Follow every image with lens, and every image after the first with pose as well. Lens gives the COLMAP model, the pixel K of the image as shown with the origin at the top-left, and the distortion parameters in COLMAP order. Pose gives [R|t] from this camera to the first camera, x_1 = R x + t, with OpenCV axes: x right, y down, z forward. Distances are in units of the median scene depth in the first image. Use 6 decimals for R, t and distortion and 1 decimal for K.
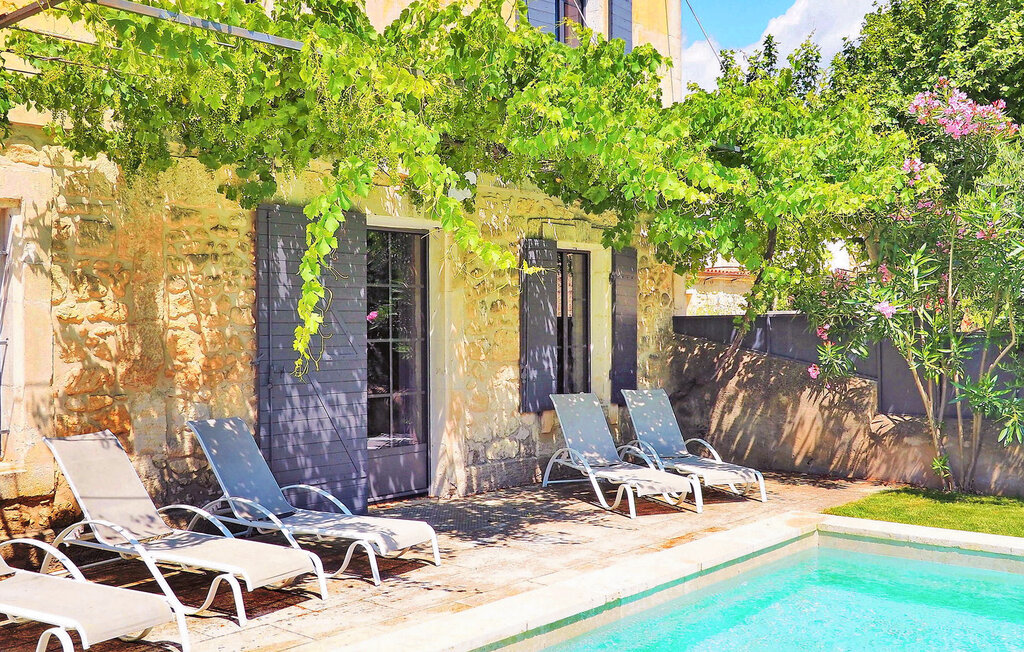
lens RADIAL K [[1038.1, 0, 508.1], [0, 1038.1, 340.2], [0, 0, 1]] dist [-0.009664, -0.006841]
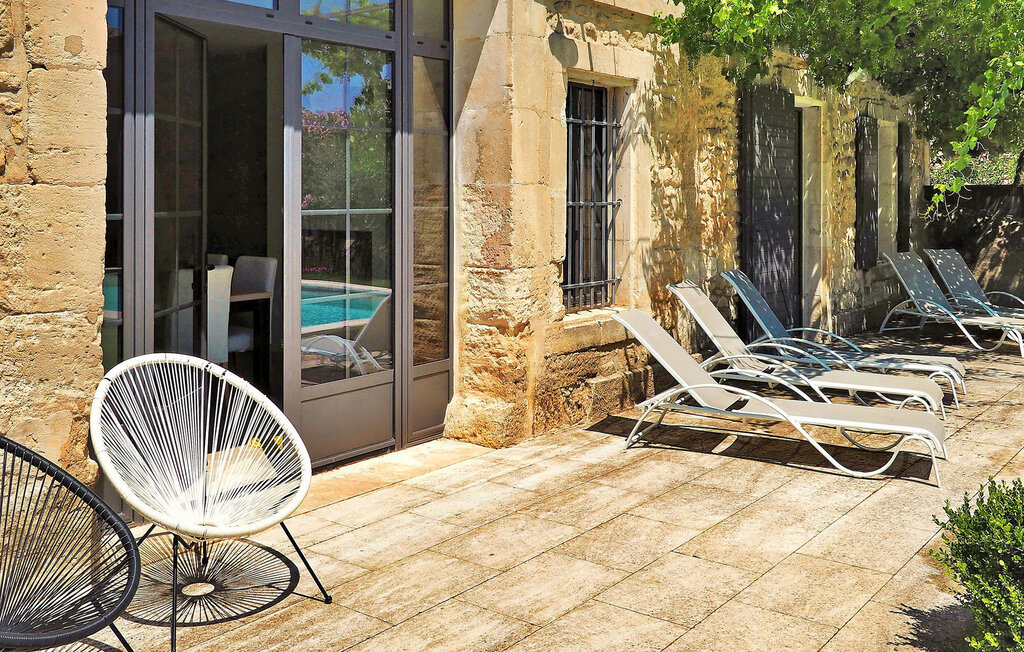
lens RADIAL K [[1014.1, 0, 514.1], [0, 1014.1, 194.2], [0, 0, 1]] dist [-0.007823, -0.003550]
pose [[0.995888, 0.010576, 0.089973, -0.516411], [-0.009527, 0.999882, -0.012080, 0.005569], [-0.090090, 0.011173, 0.995871, -0.085014]]
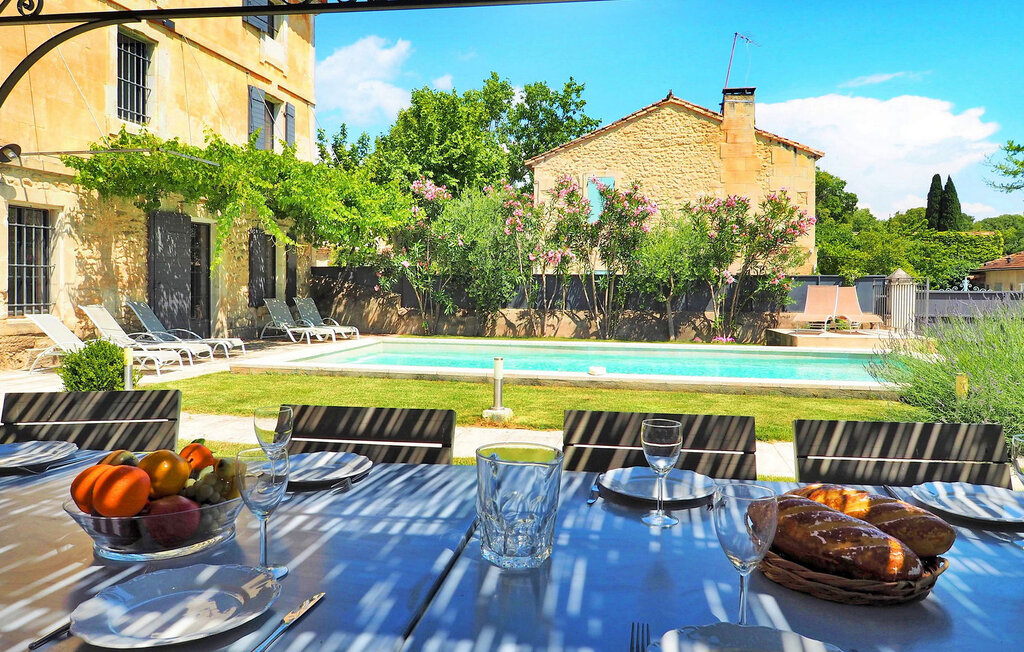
lens RADIAL K [[706.4, 0, 531.8], [0, 706.4, 298.7], [0, 0, 1]] dist [-0.005462, -0.002563]
pose [[0.857806, 0.000940, 0.513973, -0.276417], [-0.004197, 0.999978, 0.005175, 0.047183], [-0.513957, -0.006596, 0.857791, -0.692212]]
